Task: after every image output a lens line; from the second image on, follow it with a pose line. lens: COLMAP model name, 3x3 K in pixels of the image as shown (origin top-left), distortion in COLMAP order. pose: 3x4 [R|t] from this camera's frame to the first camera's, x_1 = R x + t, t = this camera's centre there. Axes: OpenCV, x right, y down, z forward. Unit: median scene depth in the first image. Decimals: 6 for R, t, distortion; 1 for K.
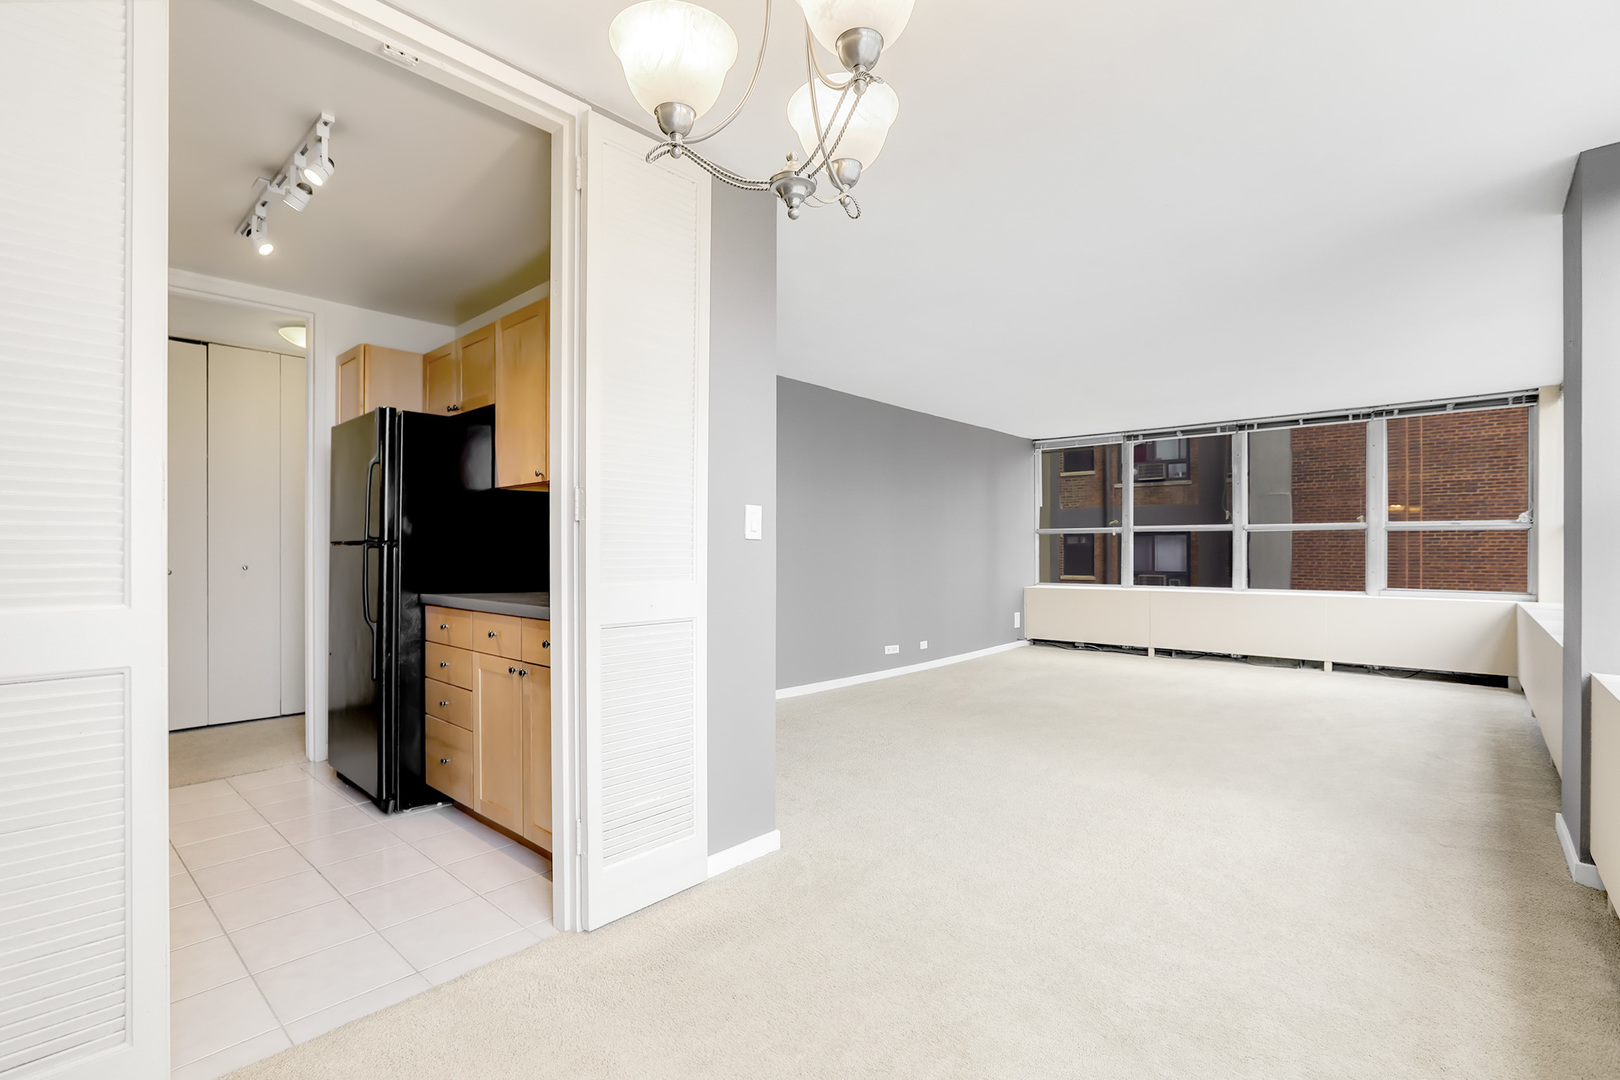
lens RADIAL K [[739.5, 0, 805.1], [0, 739.5, 547.2], [0, 0, 1]] dist [-0.001332, 0.003761]
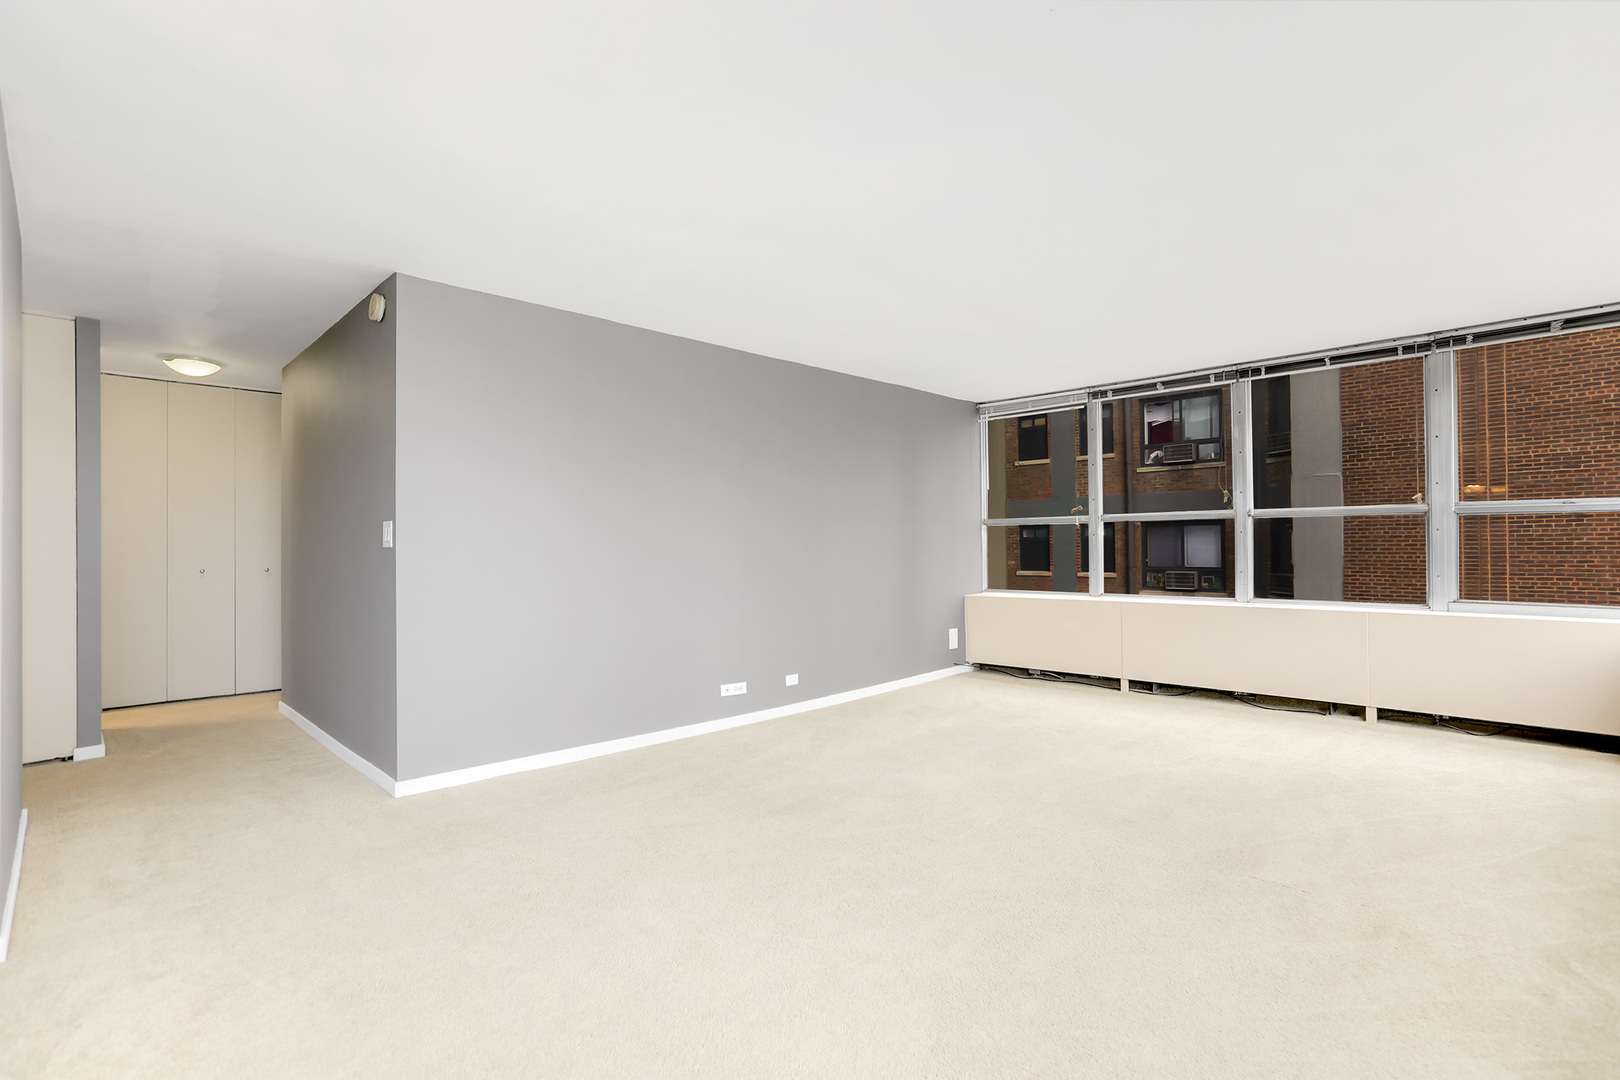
lens RADIAL K [[739.5, 0, 811.8], [0, 739.5, 537.4], [0, 0, 1]] dist [-0.001332, 0.003761]
pose [[0.998304, -0.010013, -0.057347, 0.189544], [0.009661, 0.999933, -0.006420, -0.002765], [0.057408, 0.005855, 0.998334, 0.234380]]
